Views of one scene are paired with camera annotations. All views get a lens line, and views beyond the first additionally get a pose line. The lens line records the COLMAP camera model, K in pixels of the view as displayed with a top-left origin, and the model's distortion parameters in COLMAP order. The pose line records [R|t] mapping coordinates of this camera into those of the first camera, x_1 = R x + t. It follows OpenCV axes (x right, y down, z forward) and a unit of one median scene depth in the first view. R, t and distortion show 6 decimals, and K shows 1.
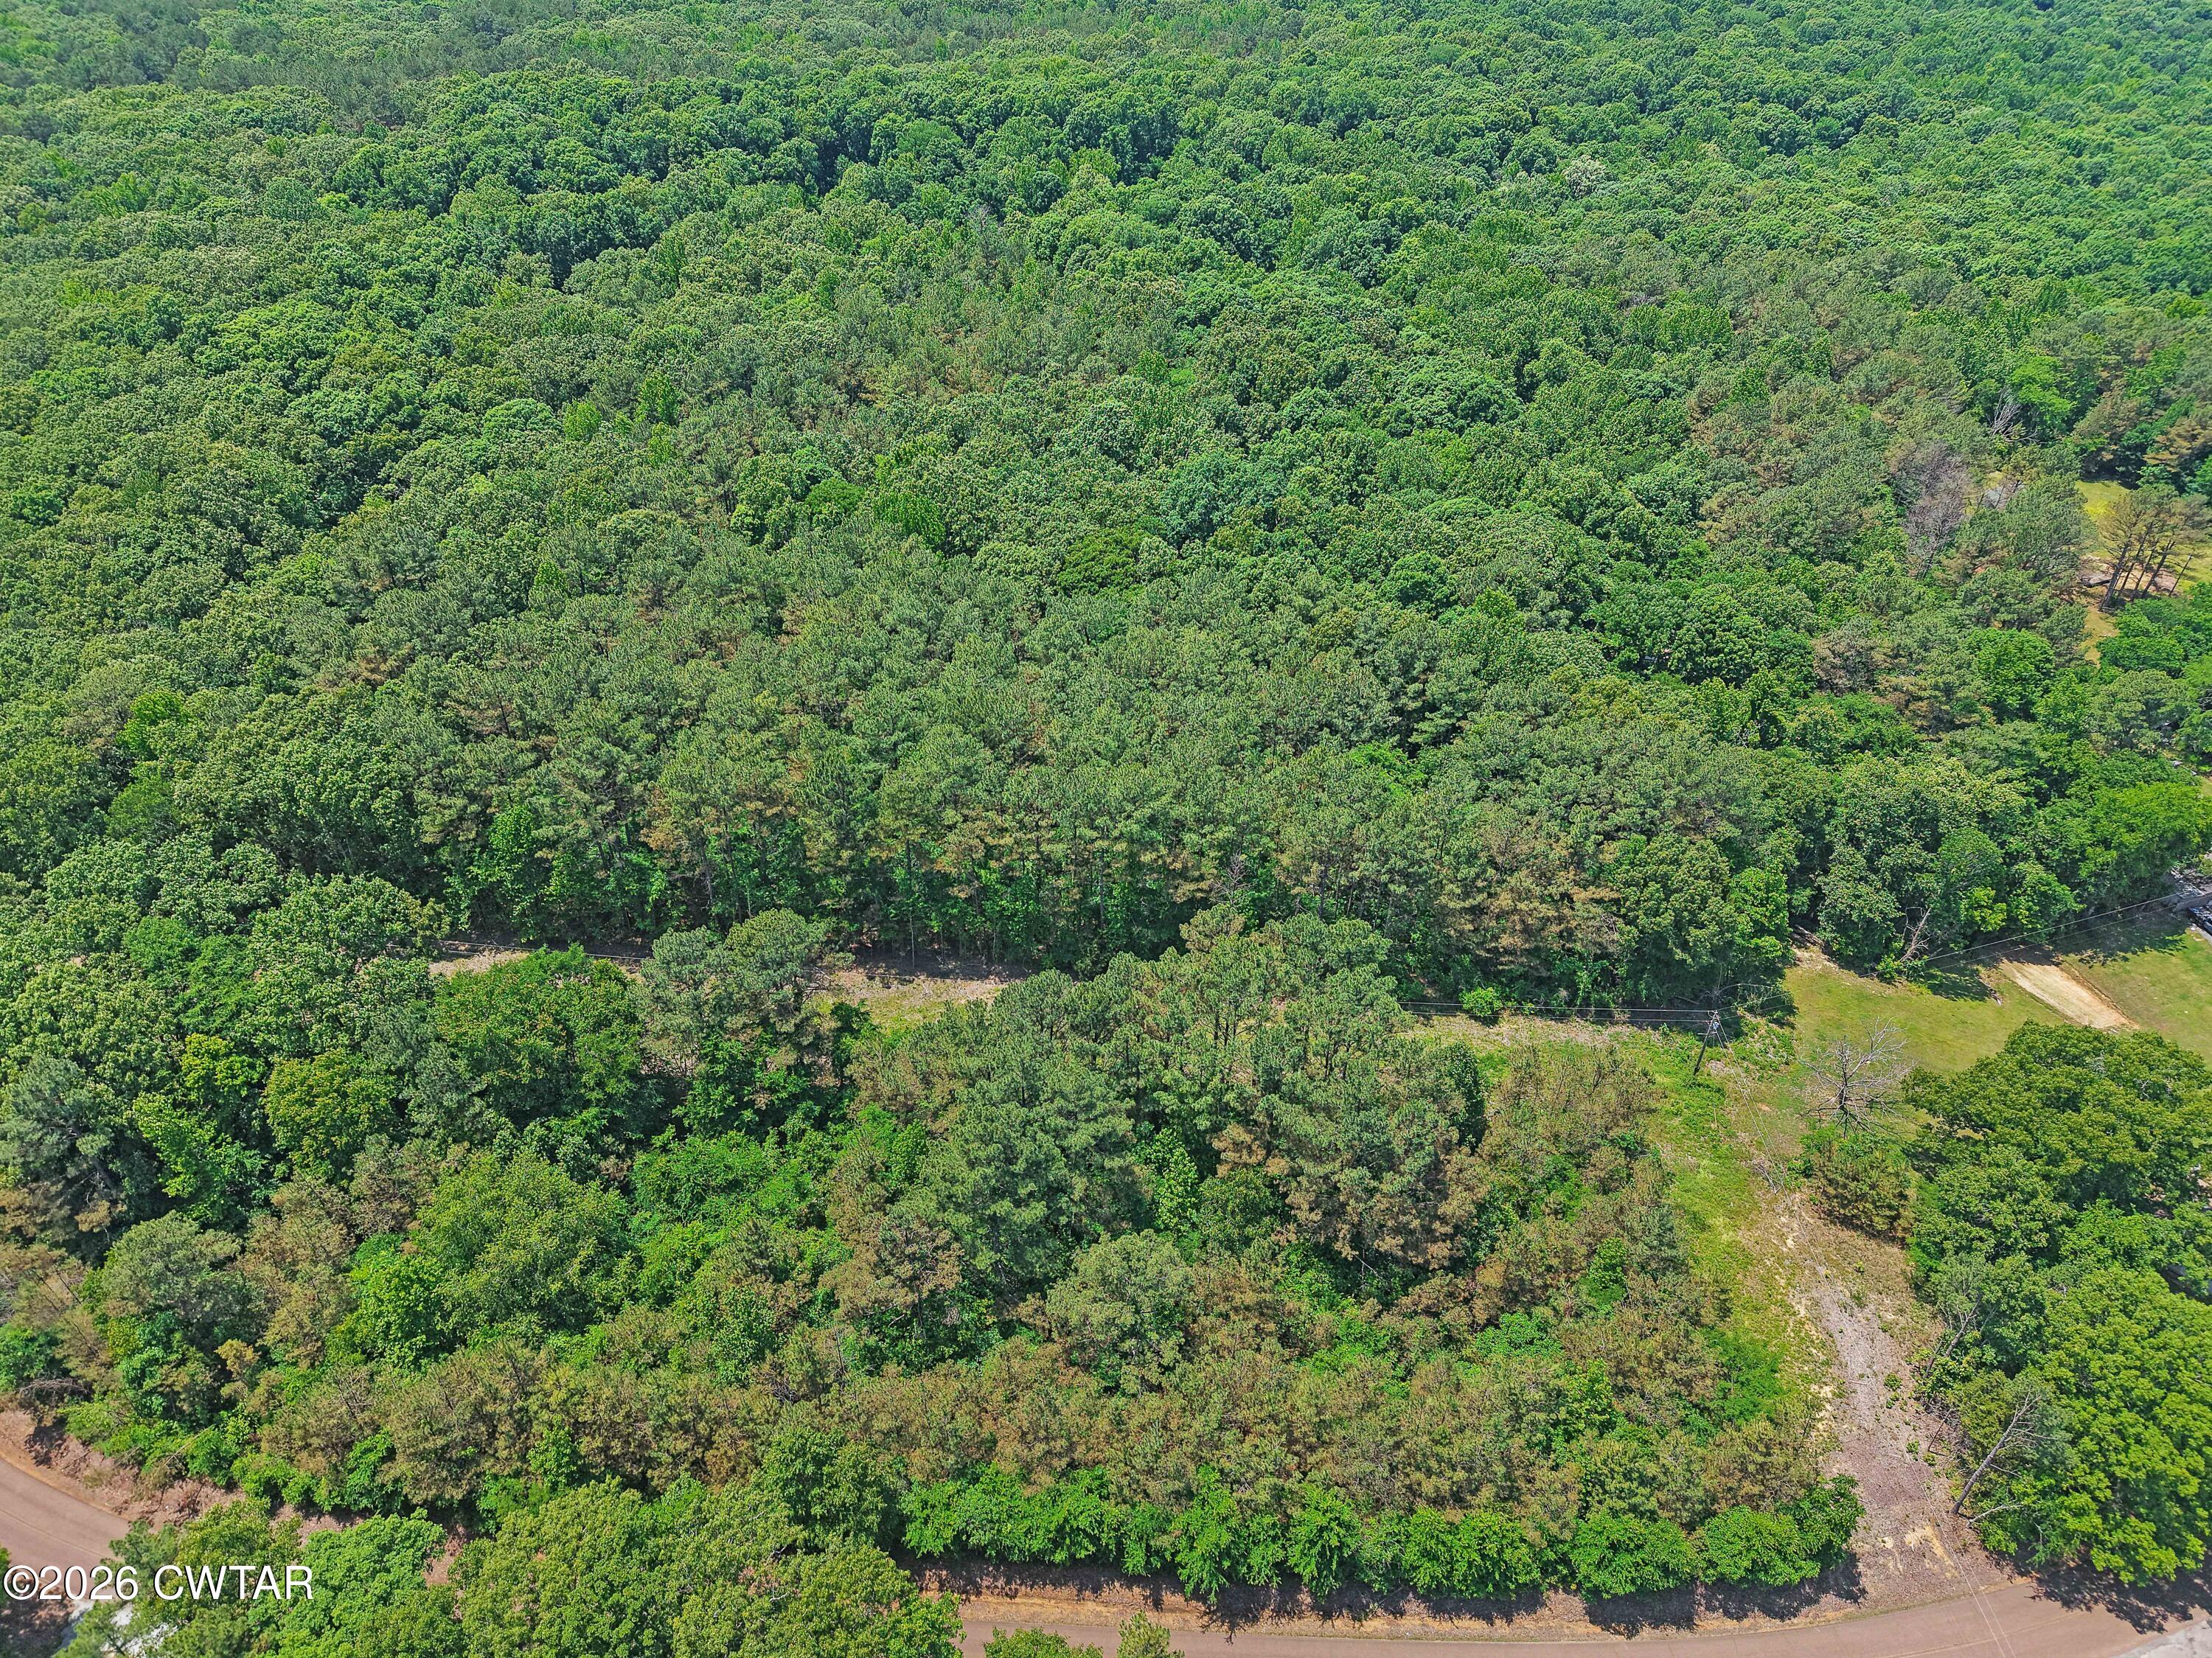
lens RADIAL K [[1499.5, 0, 1103.4], [0, 1499.5, 818.9], [0, 0, 1]] dist [0.013498, -0.012034]
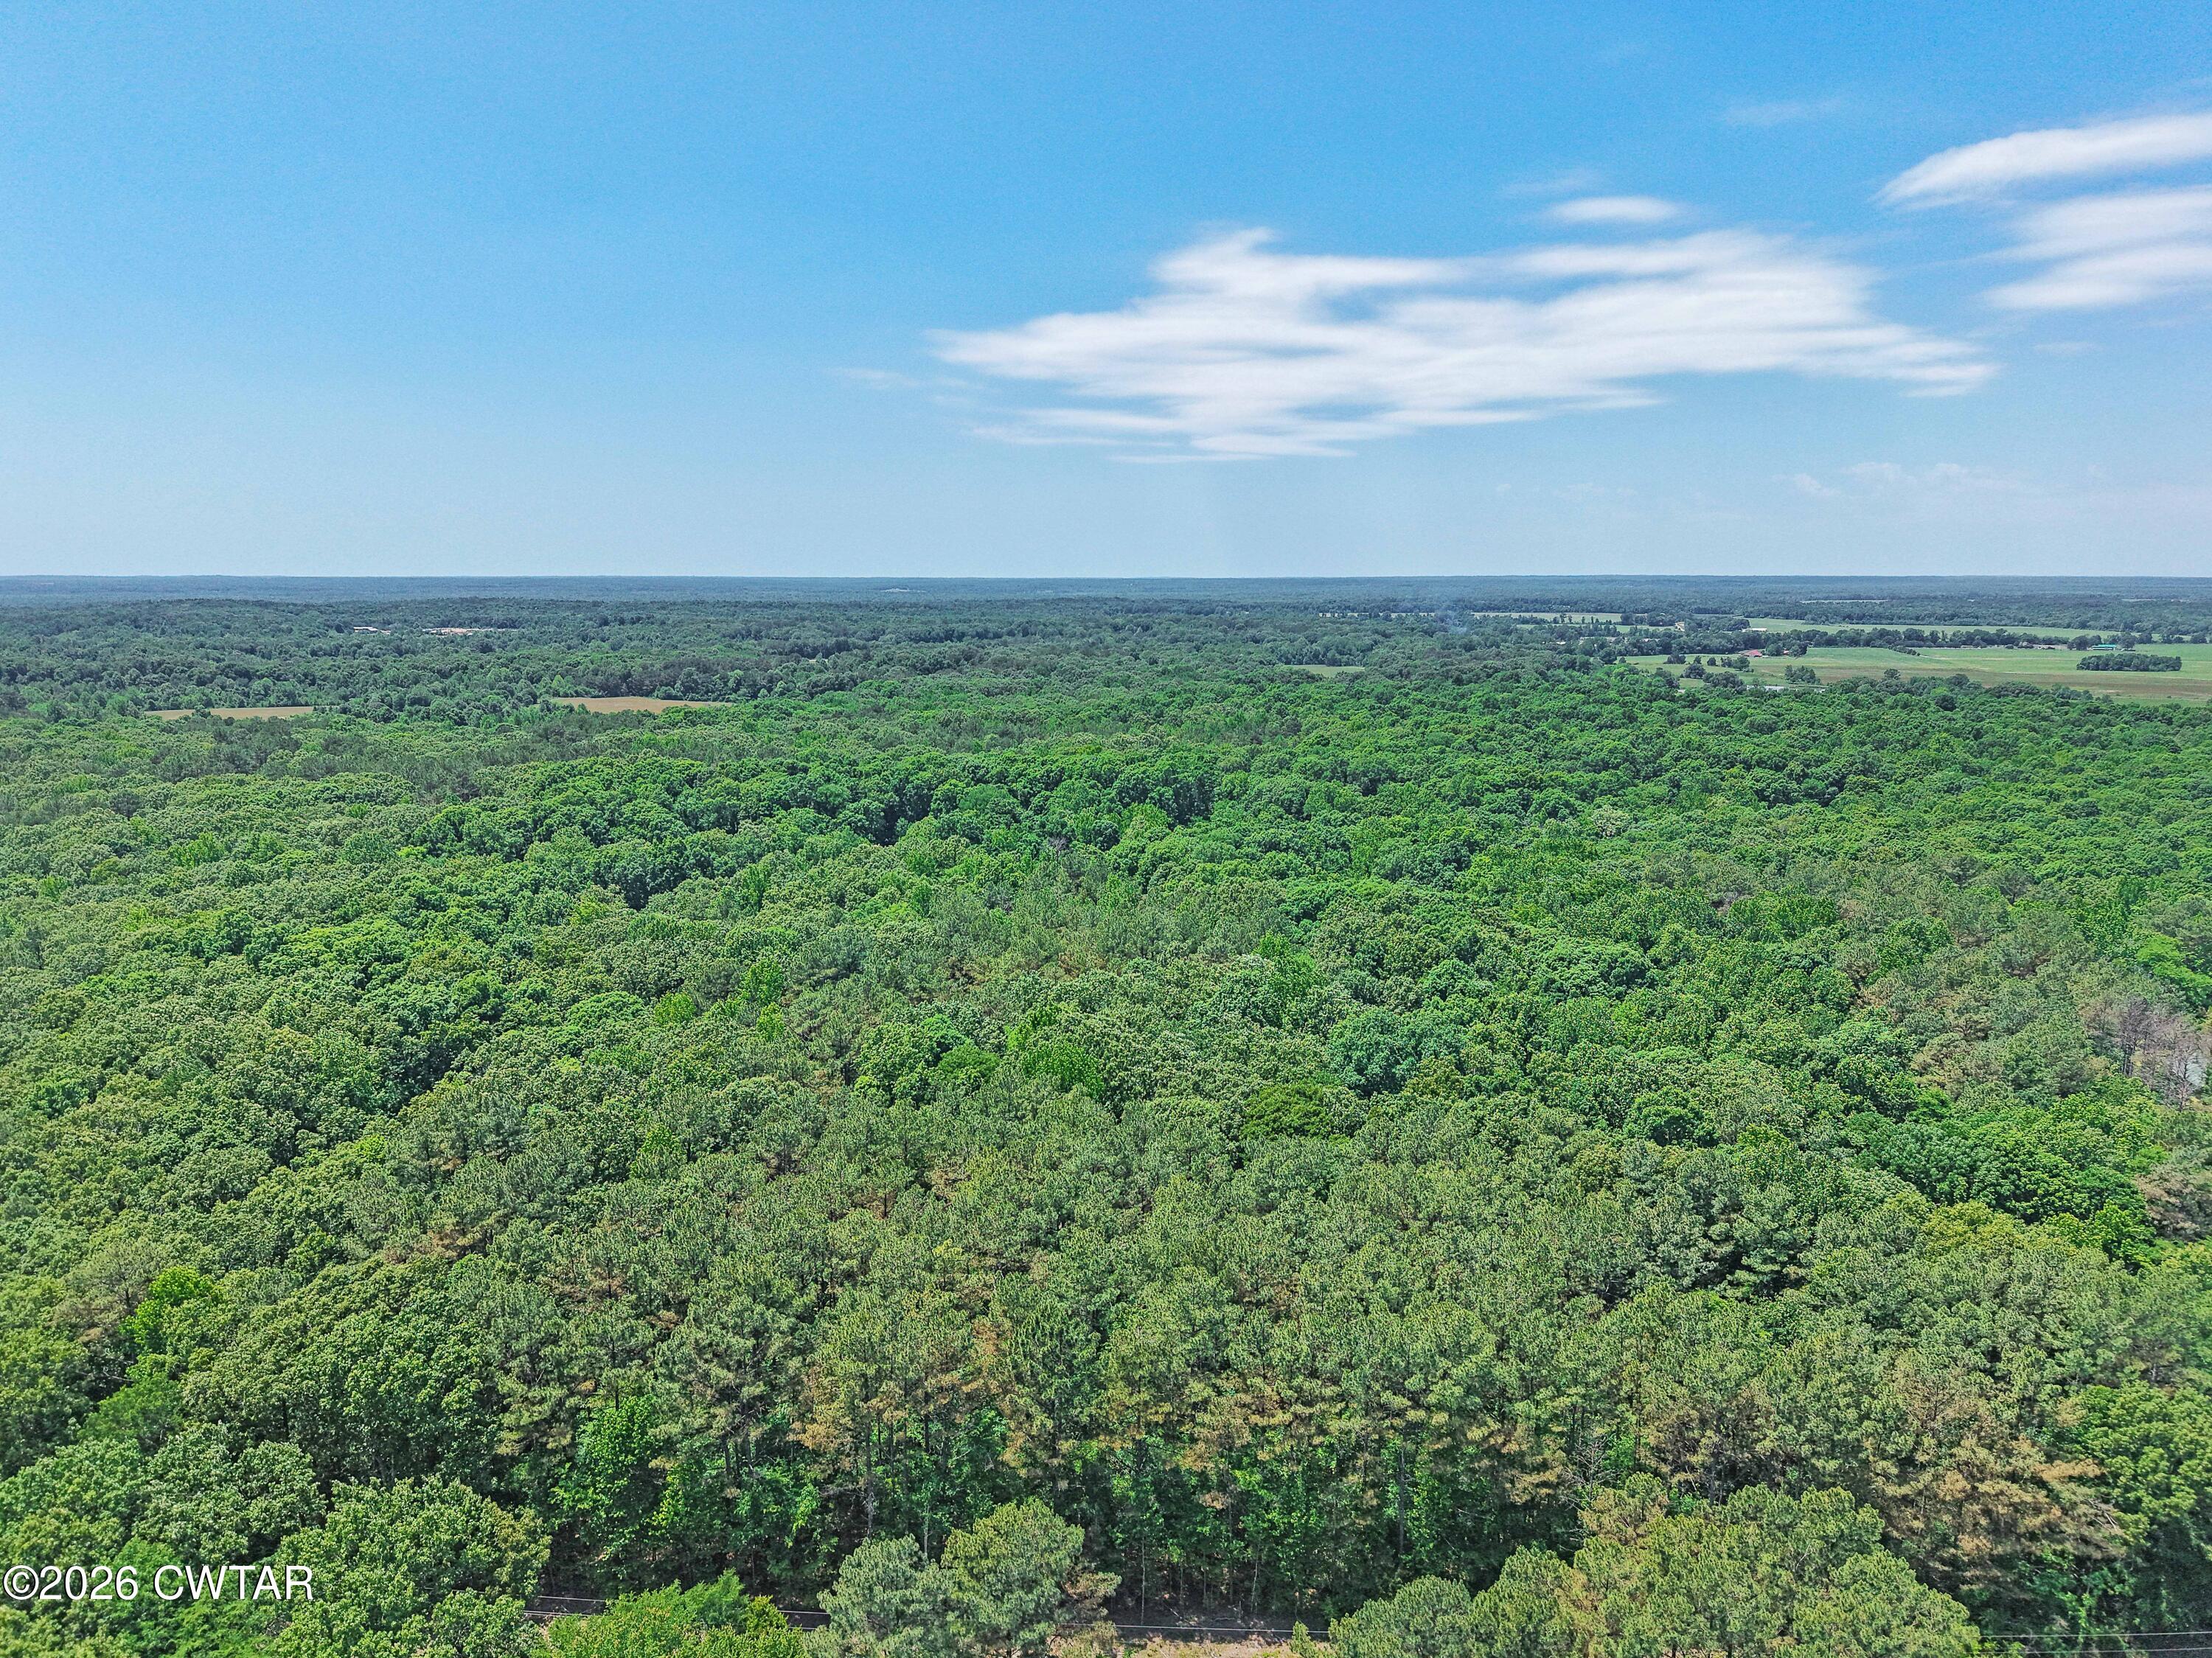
lens RADIAL K [[1499.5, 0, 1103.4], [0, 1499.5, 818.9], [0, 0, 1]] dist [0.013498, -0.012034]
pose [[0.999435, -0.020359, 0.026743, -0.152195], [0.030180, 0.893792, -0.447465, 0.072493], [-0.014792, 0.448019, 0.893902, 0.167967]]
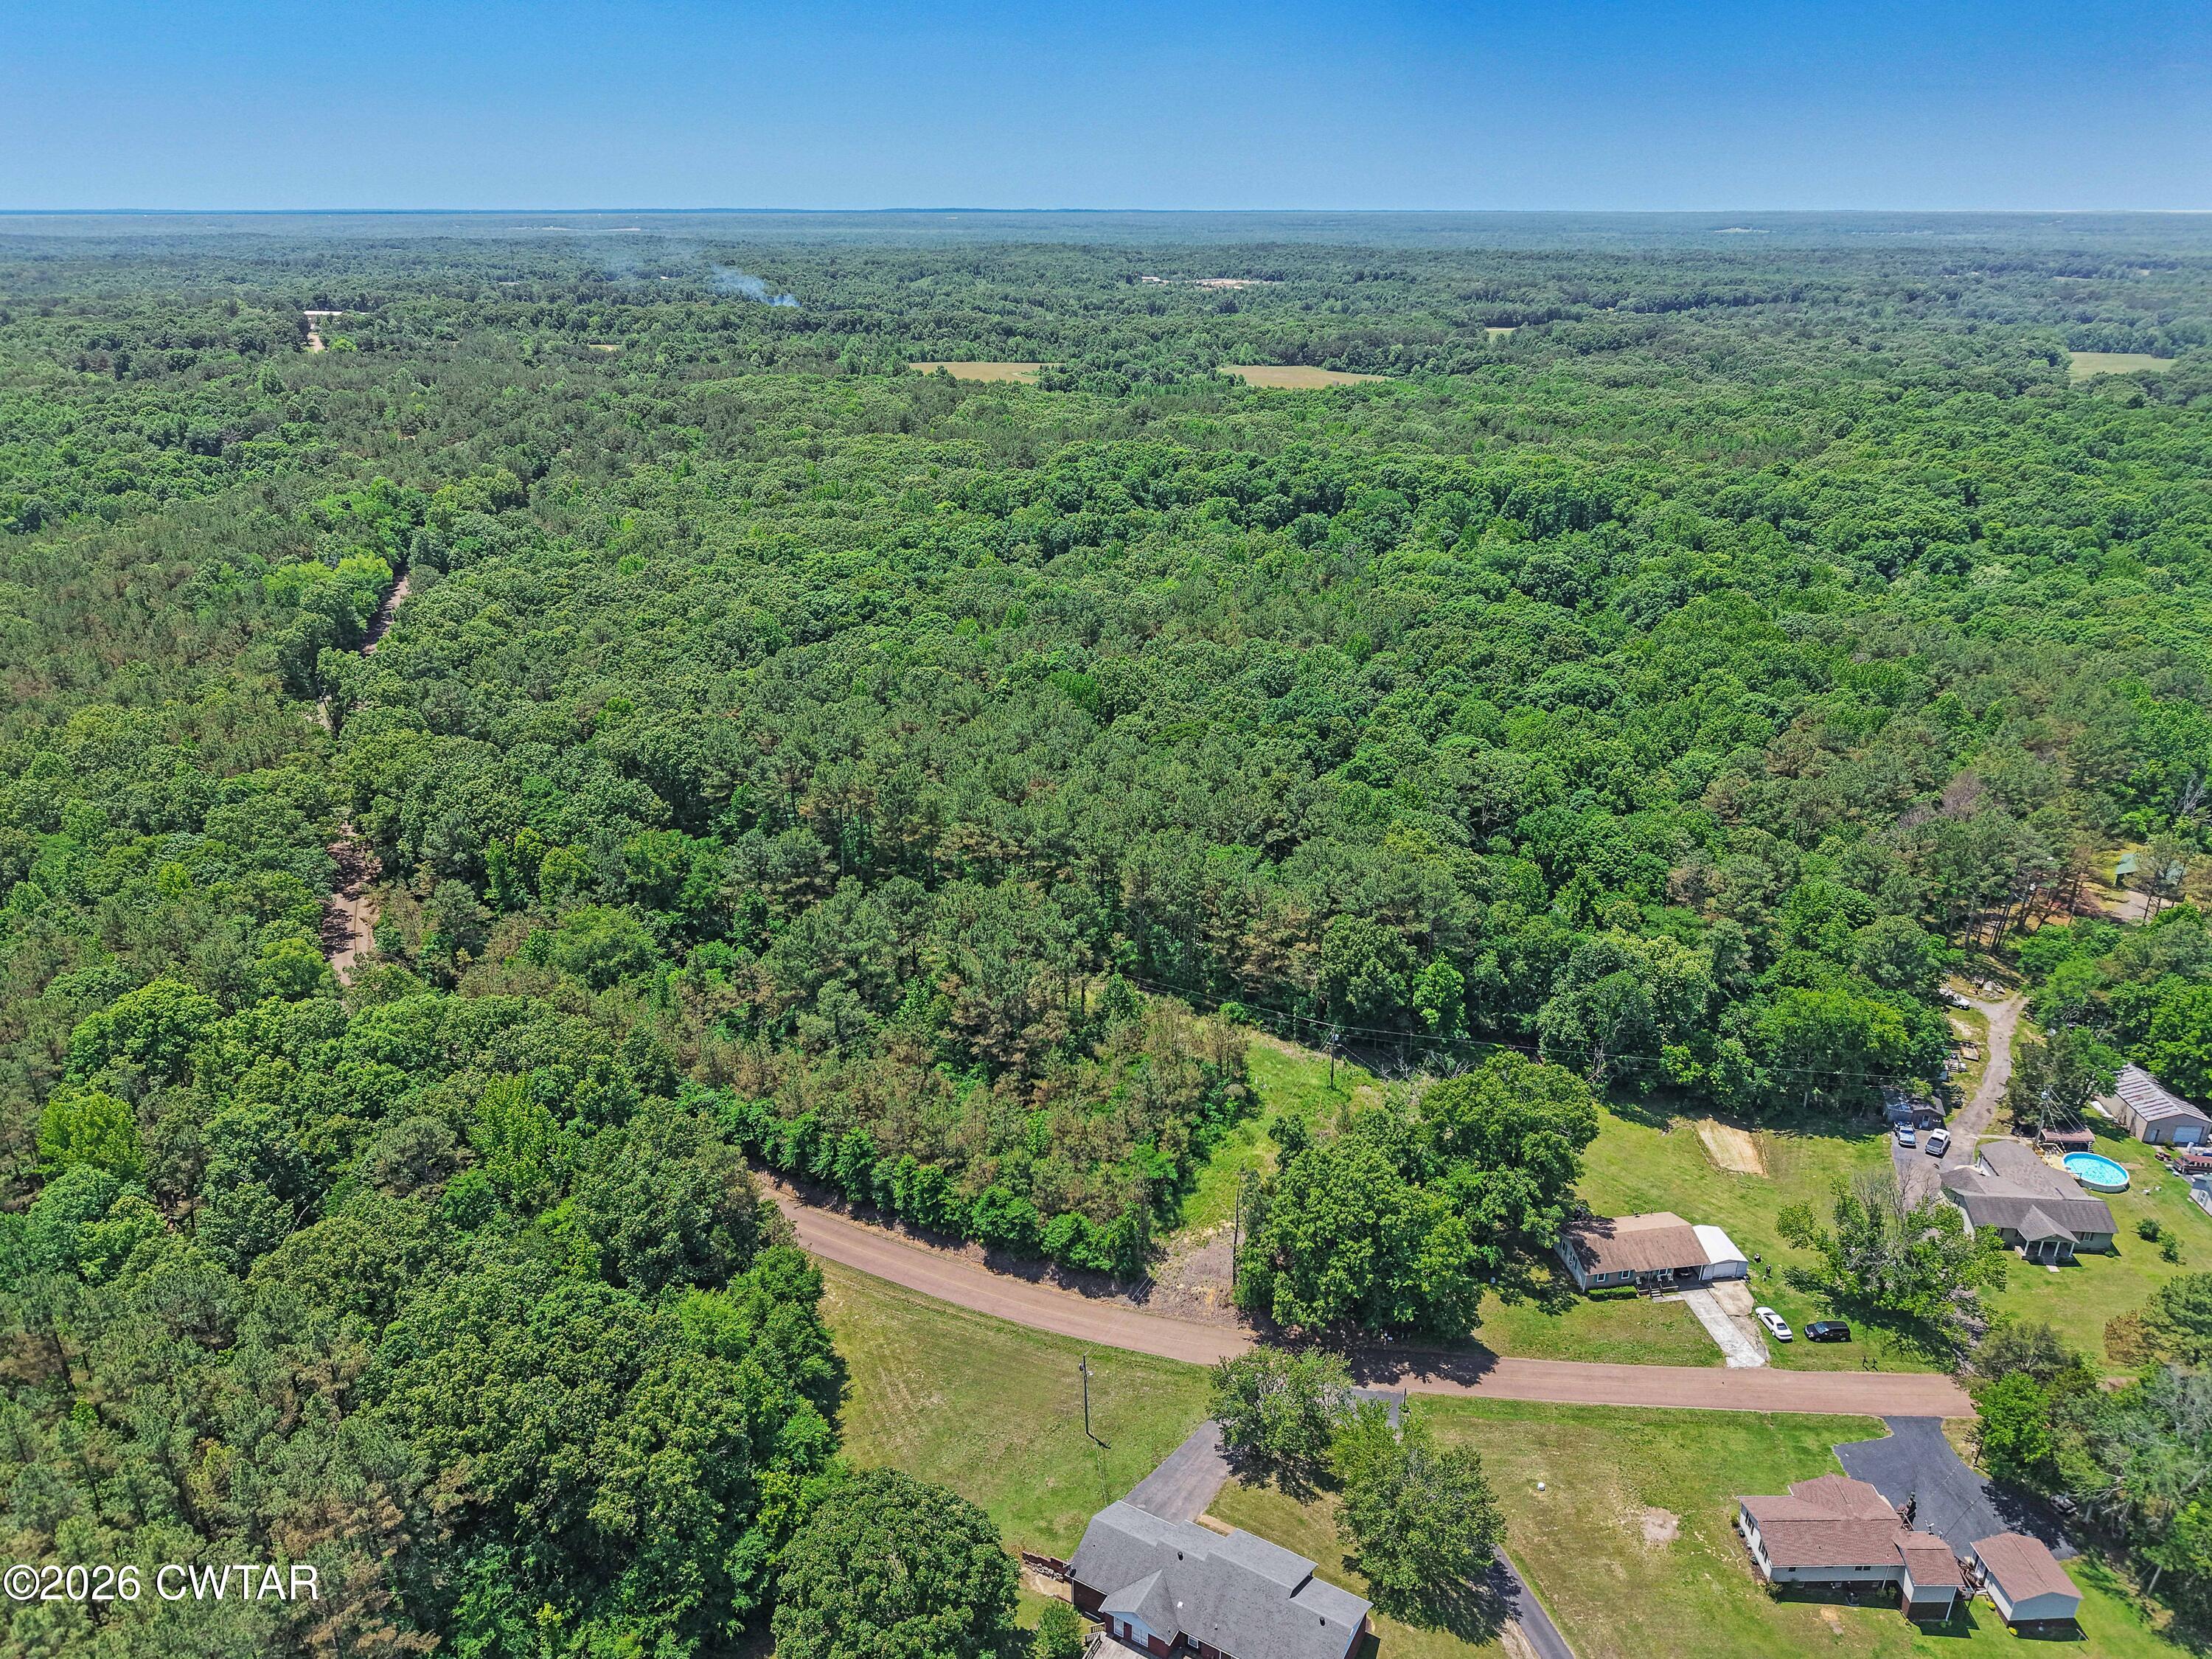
lens RADIAL K [[1505.9, 0, 1106.0], [0, 1505.9, 829.5], [0, 0, 1]] dist [0.024711, -0.033754]
pose [[0.882506, 0.168237, -0.439181, 0.680874], [-0.267340, 0.947733, -0.174156, 0.217320], [0.386927, 0.271105, 0.881357, -0.312435]]
